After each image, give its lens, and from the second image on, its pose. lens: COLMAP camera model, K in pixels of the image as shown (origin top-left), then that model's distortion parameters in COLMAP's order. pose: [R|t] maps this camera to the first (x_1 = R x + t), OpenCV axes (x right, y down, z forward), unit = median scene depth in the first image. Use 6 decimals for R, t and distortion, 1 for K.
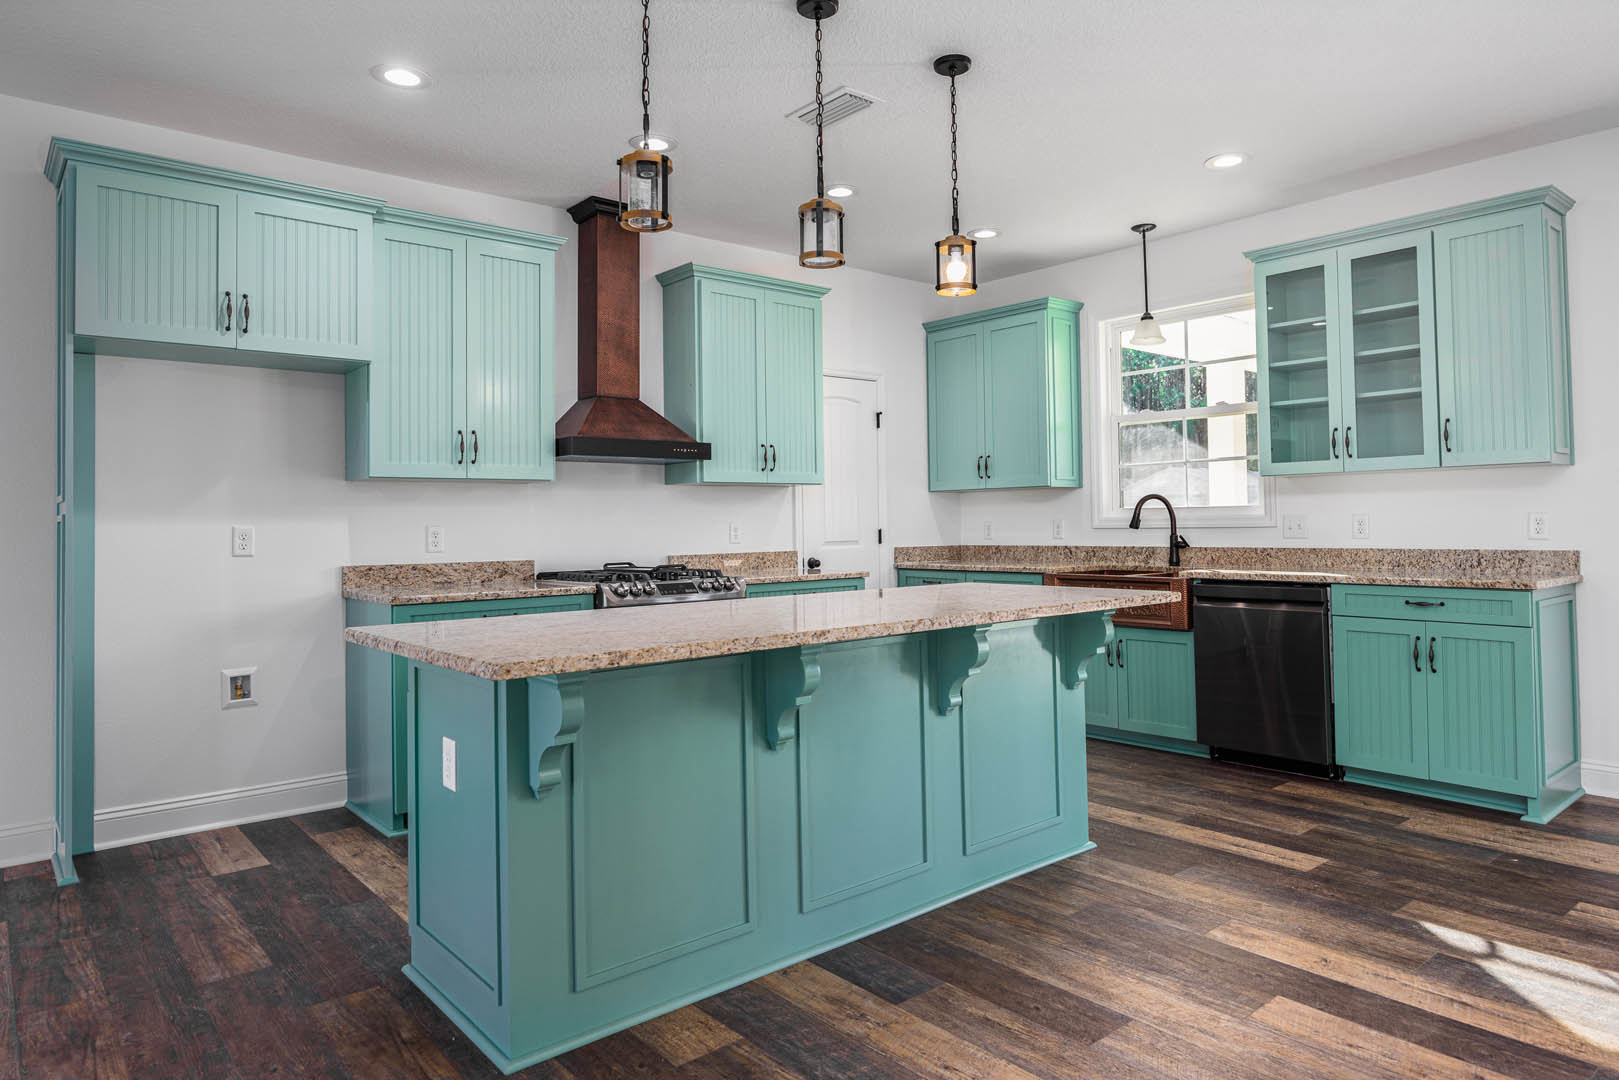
lens RADIAL K [[993.1, 0, 815.0], [0, 993.1, 495.5], [0, 0, 1]] dist [0.001742, -0.004301]
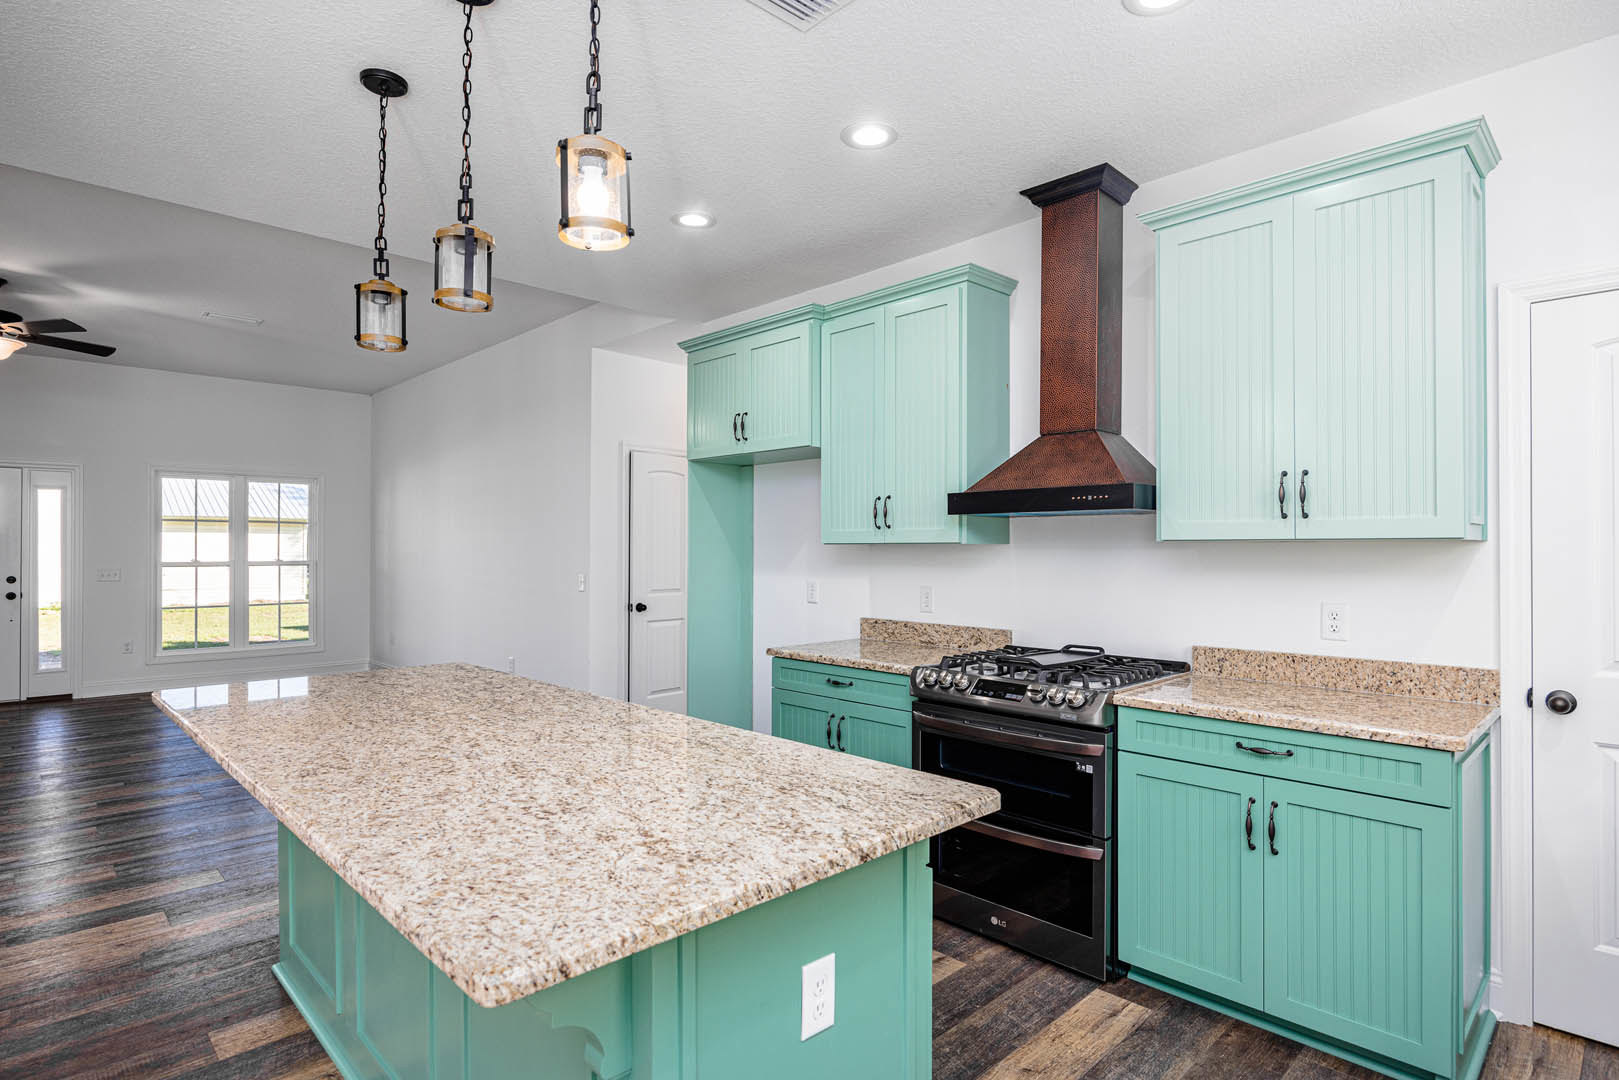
lens RADIAL K [[853.7, 0, 812.5], [0, 853.7, 547.8], [0, 0, 1]] dist [-0.001525, -0.000757]
pose [[0.069174, 0.015330, -0.997487, 0.464467], [0.026241, 0.999508, 0.017181, -0.026012], [0.997259, -0.027364, 0.068737, 0.778748]]
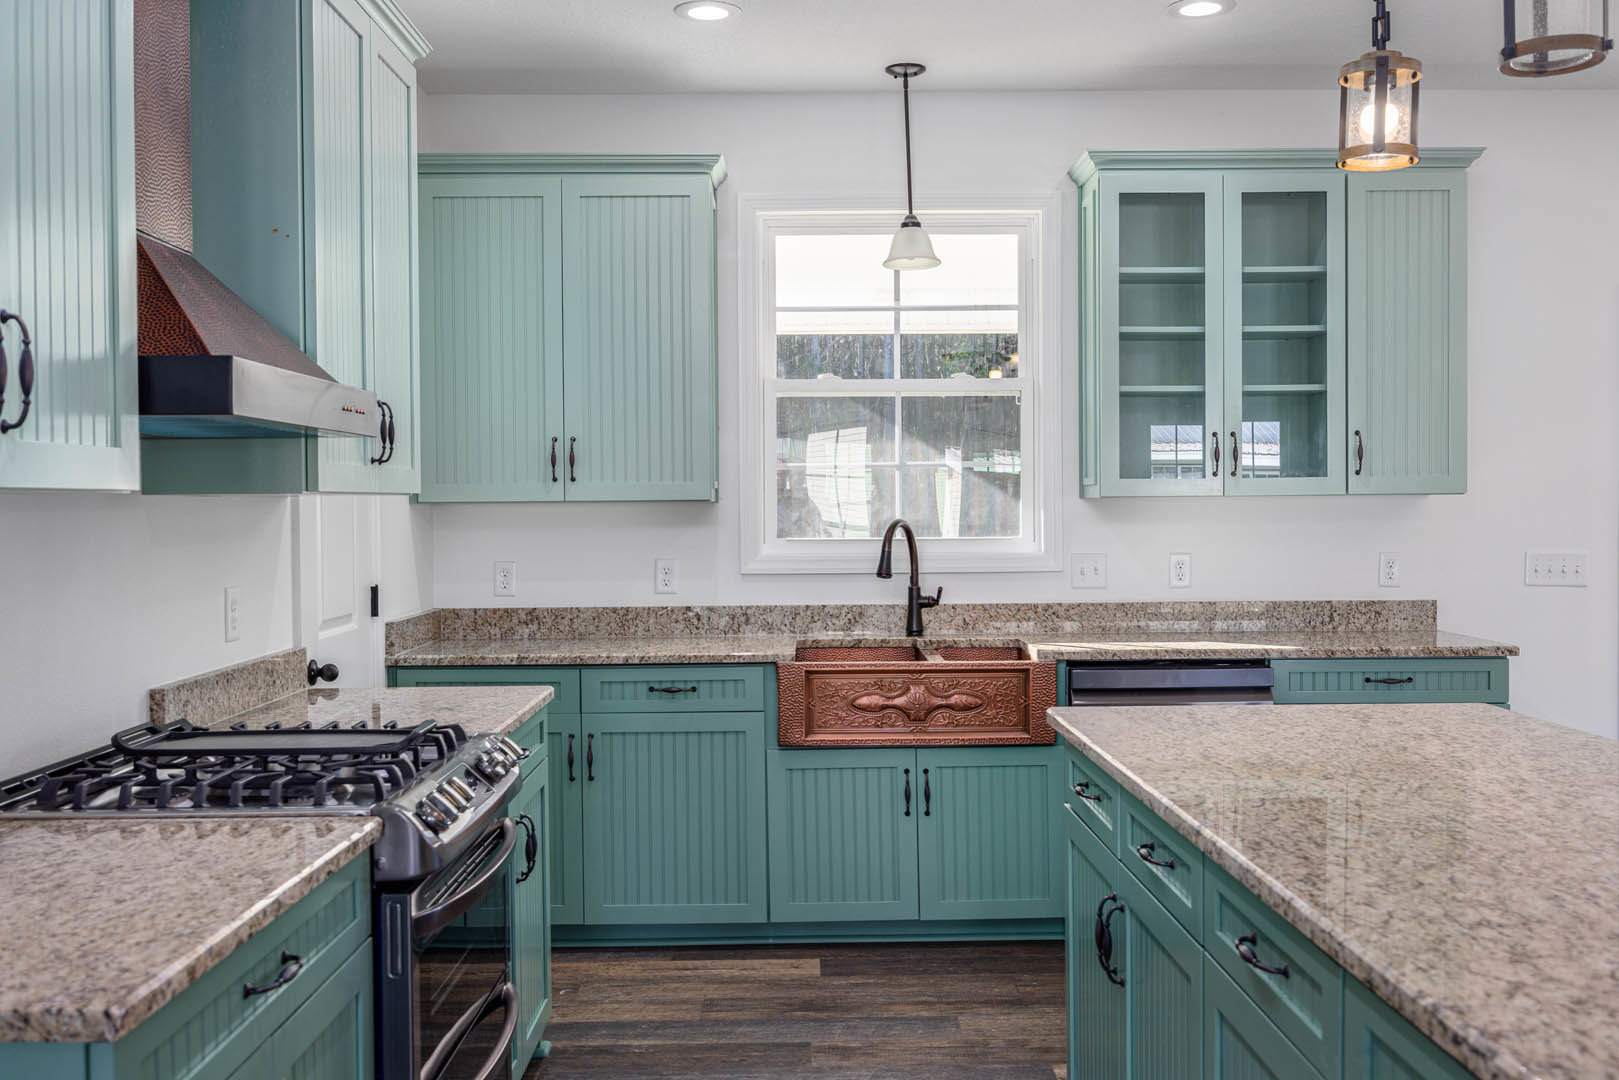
lens RADIAL K [[1539.3, 0, 811.6], [0, 1539.3, 541.1], [0, 0, 1]] dist [-0.003333, 0.000000]
pose [[0.643869, -0.008164, 0.765093, -0.467595], [-0.022419, 0.999312, 0.029530, -0.016790], [-0.764808, -0.036166, 0.643243, 0.506429]]
